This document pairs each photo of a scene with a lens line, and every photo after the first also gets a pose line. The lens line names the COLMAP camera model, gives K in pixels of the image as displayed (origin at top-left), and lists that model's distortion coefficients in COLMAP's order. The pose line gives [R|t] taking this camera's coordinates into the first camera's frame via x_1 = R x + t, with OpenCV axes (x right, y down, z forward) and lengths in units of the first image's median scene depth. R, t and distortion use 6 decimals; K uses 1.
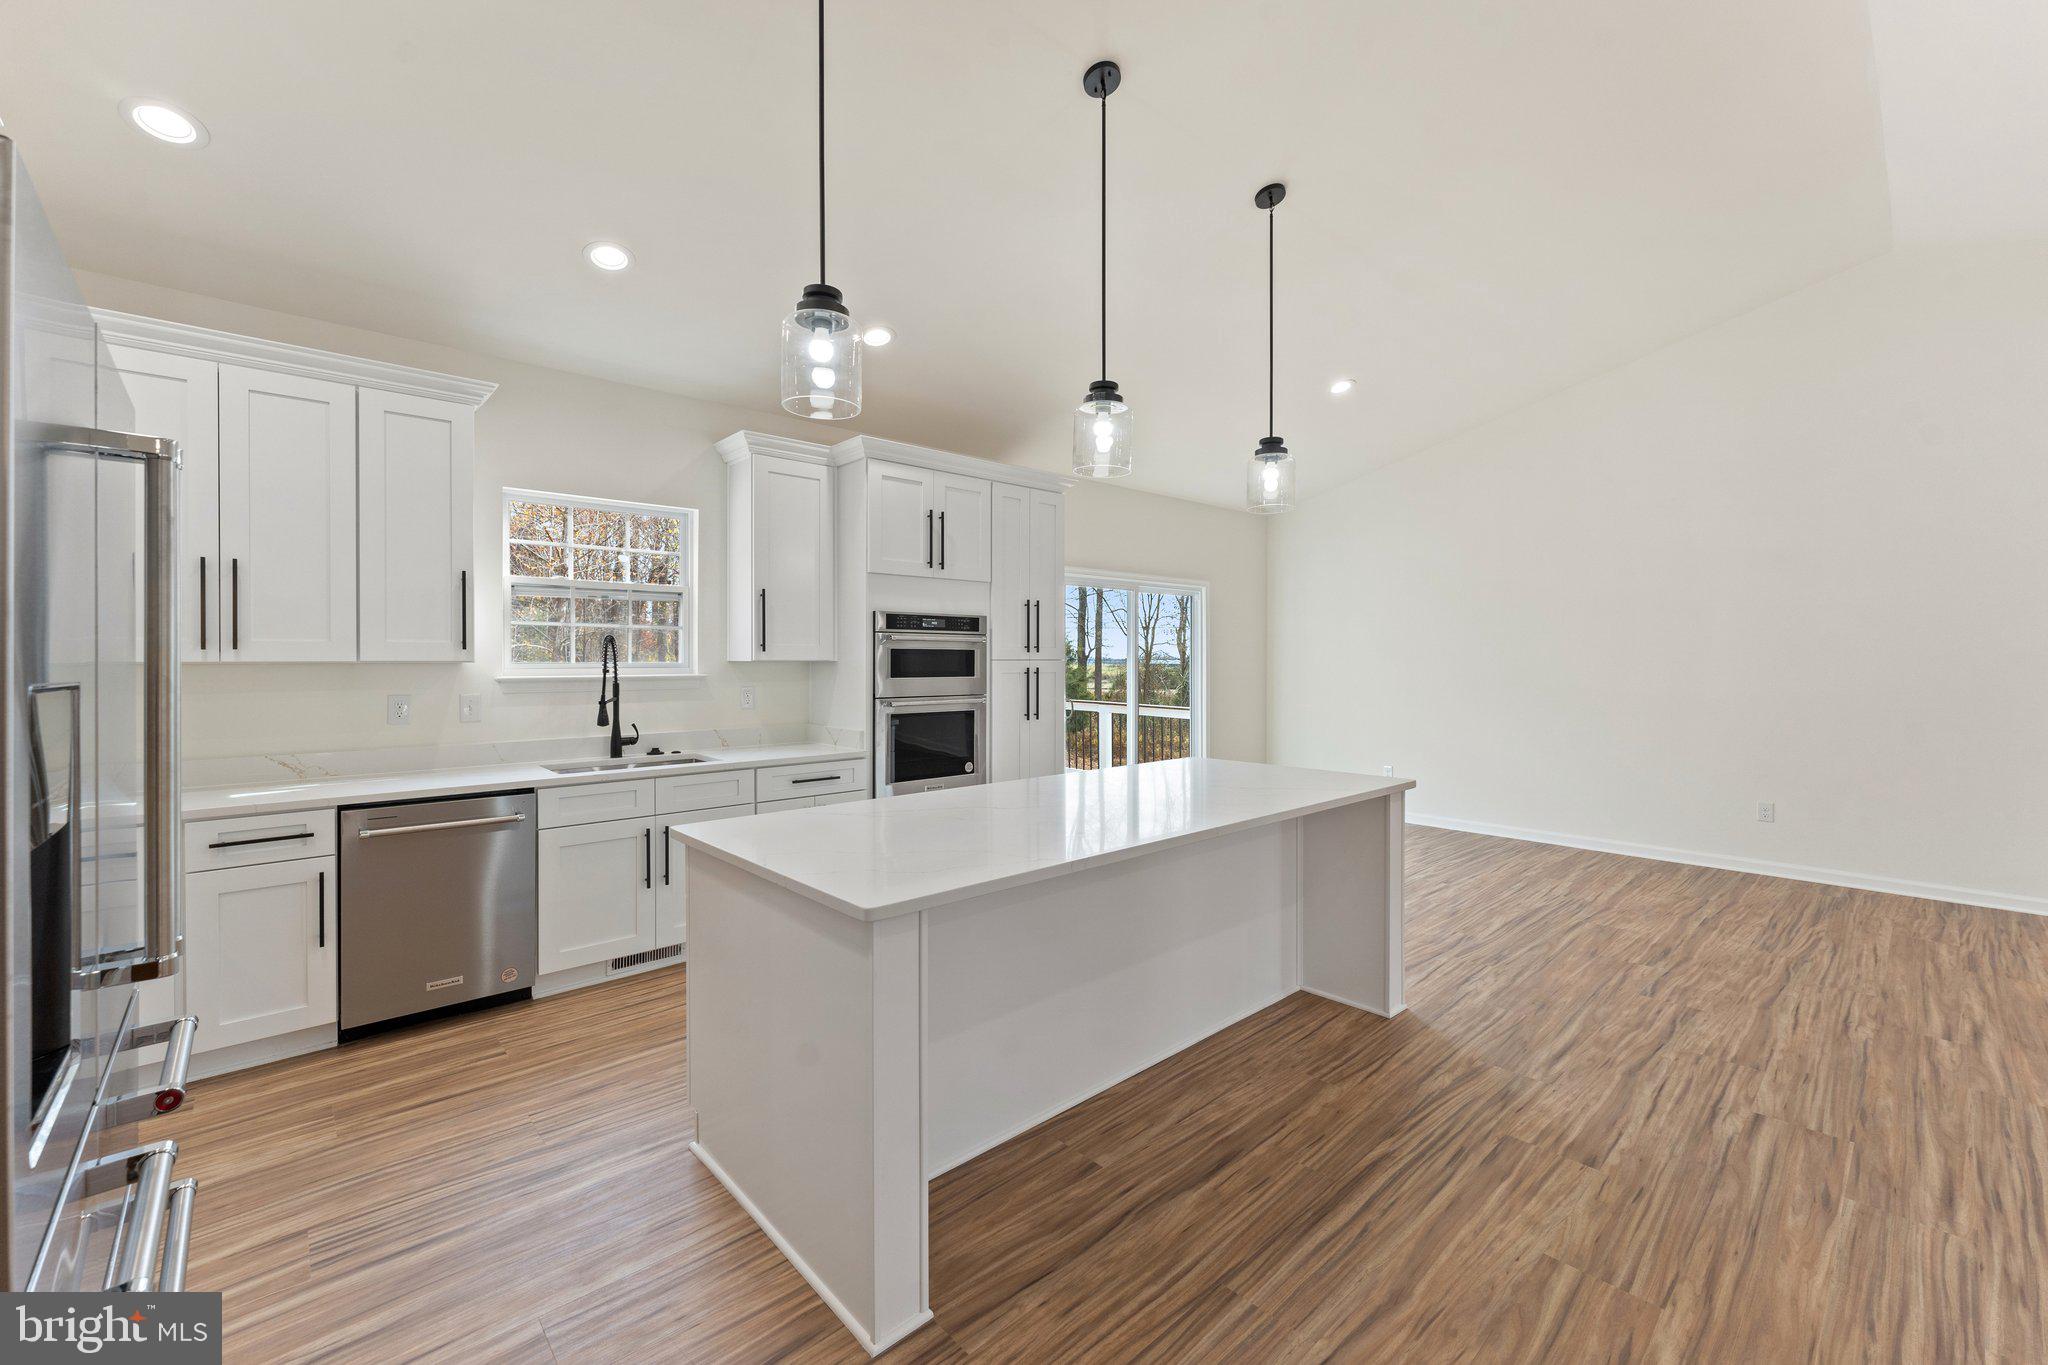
lens RADIAL K [[836.2, 0, 1026.5], [0, 836.2, 661.0], [0, 0, 1]] dist [0.002981, 0.000257]
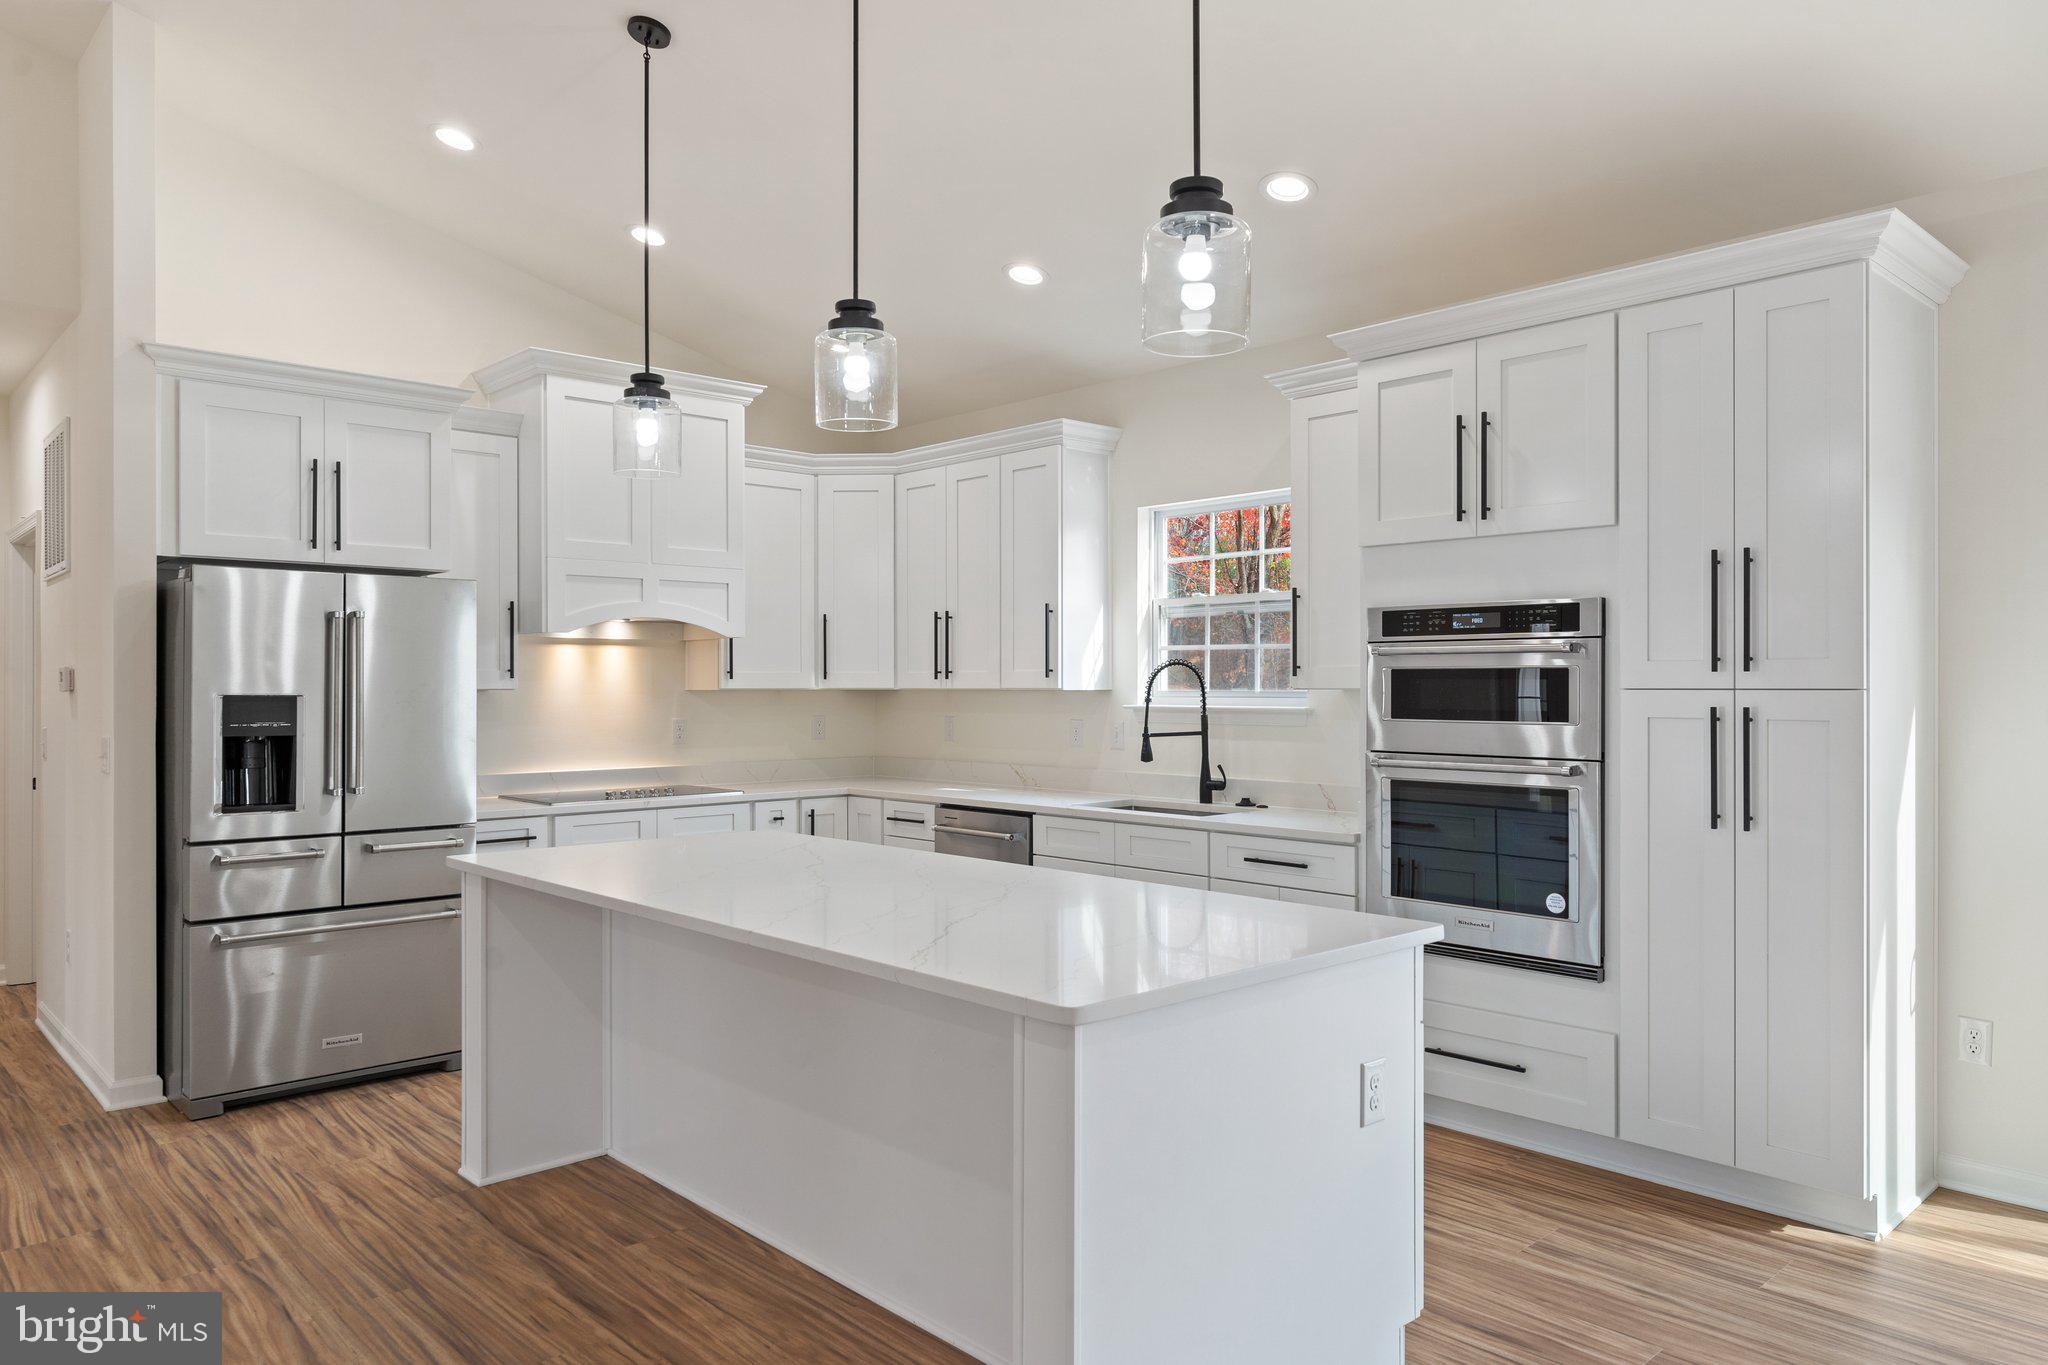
lens RADIAL K [[1355.9, 0, 992.4], [0, 1355.9, 682.2], [0, 0, 1]] dist [0.011310, -0.002513]
pose [[-0.001806, -0.001658, -0.999997, 0.991859], [-0.001045, 0.999998, -0.001656, -0.004905], [0.999998, 0.001042, -0.001807, 0.884799]]
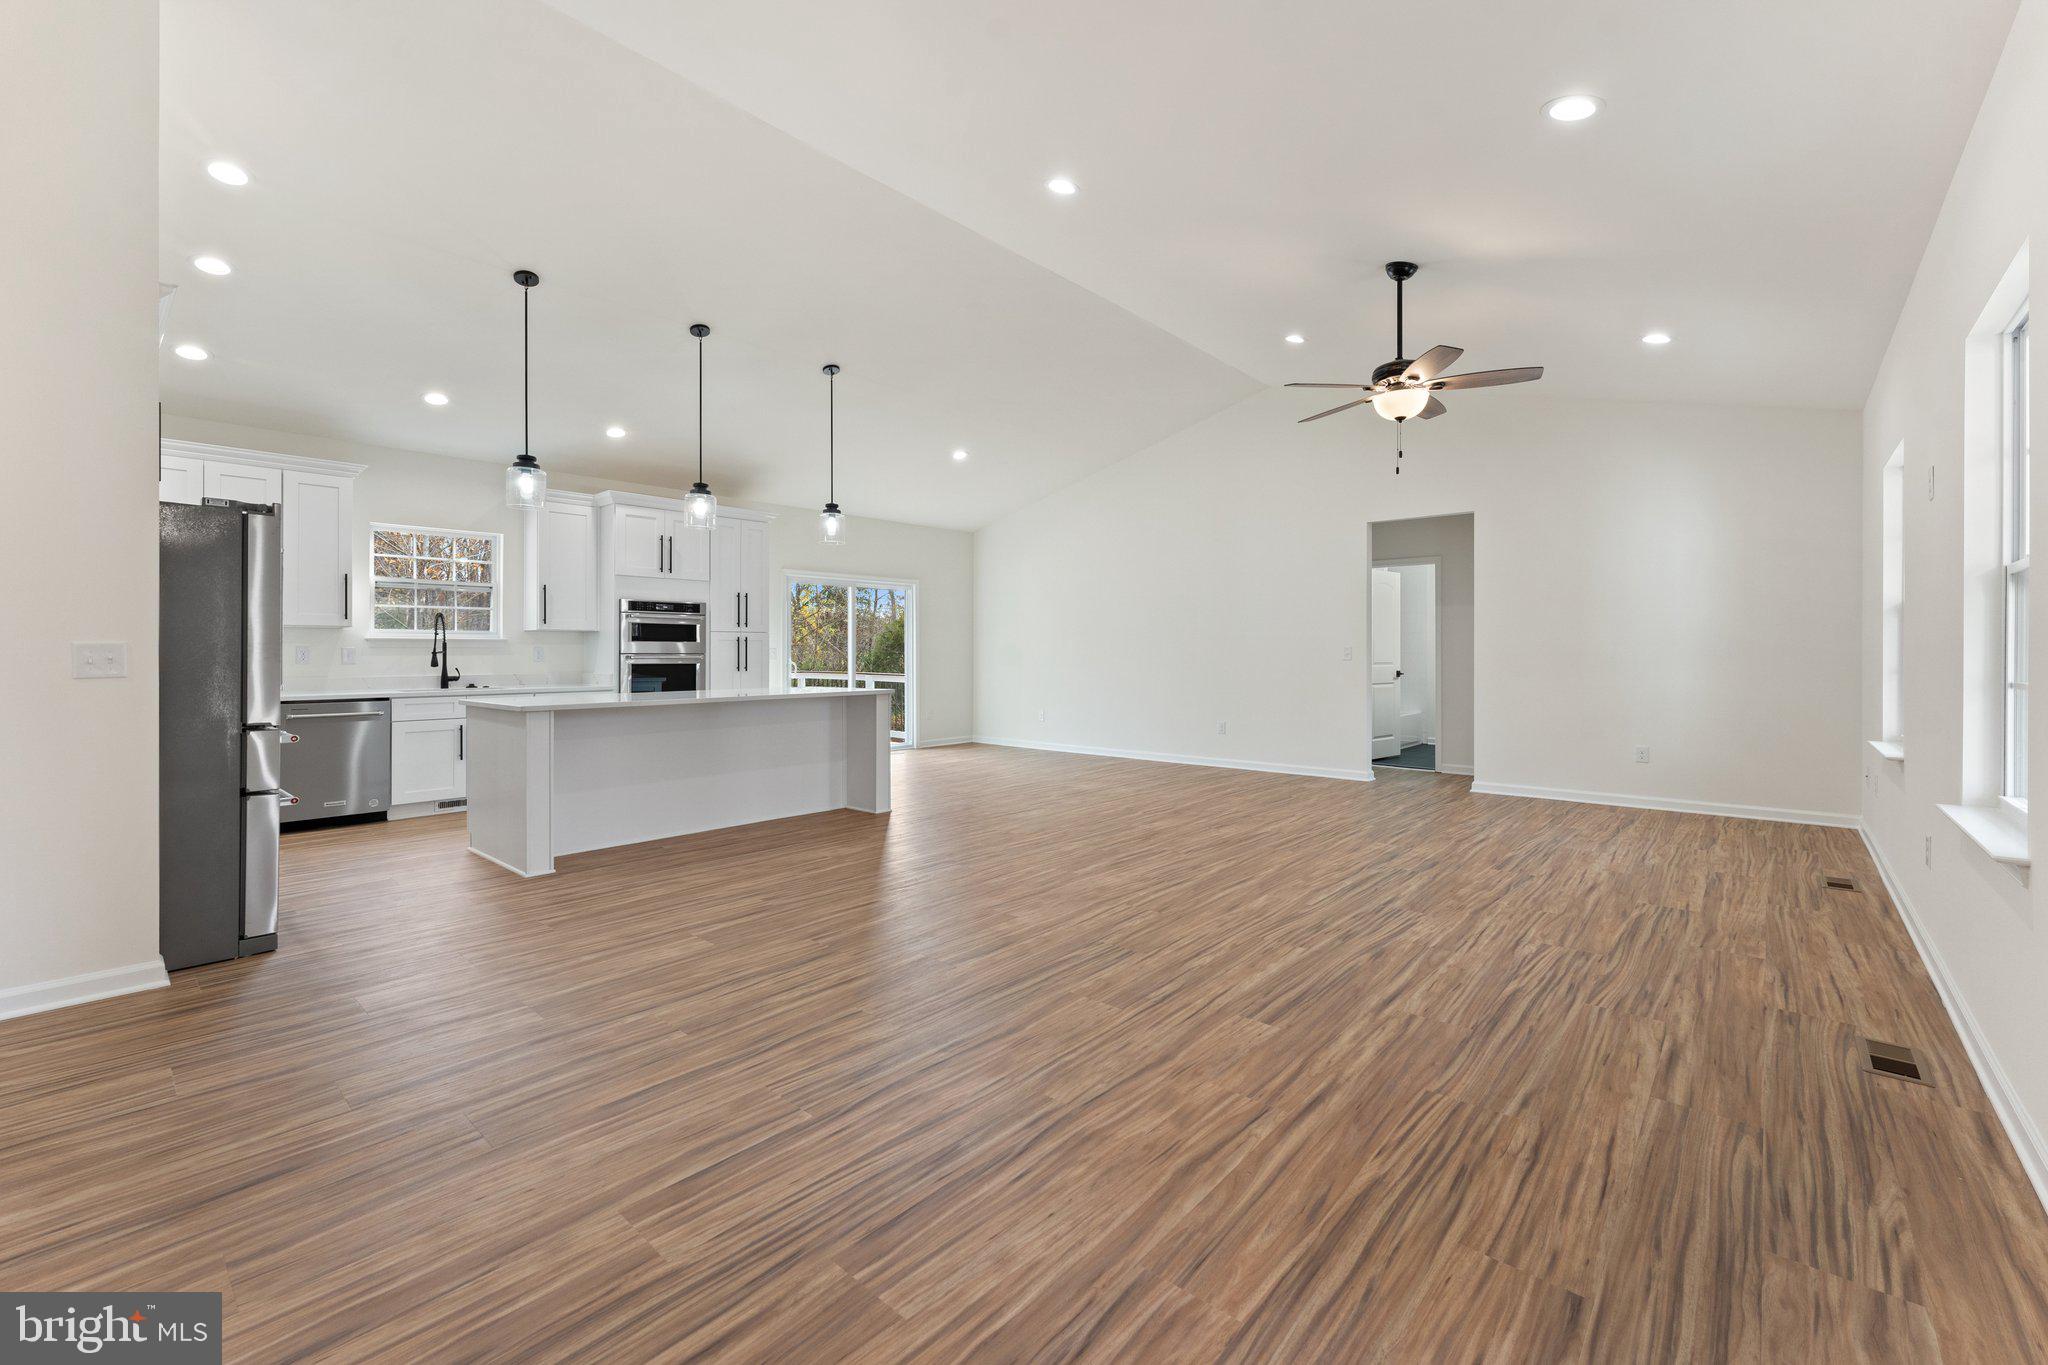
lens RADIAL K [[836.2, 0, 1022.6], [0, 836.2, 647.8], [0, 0, 1]] dist [0.002981, 0.000257]
pose [[0.994105, -0.001696, 0.108406, 0.498272], [0.003098, 0.999914, -0.012765, 0.068286], [-0.108375, 0.013026, 0.994025, -0.818062]]
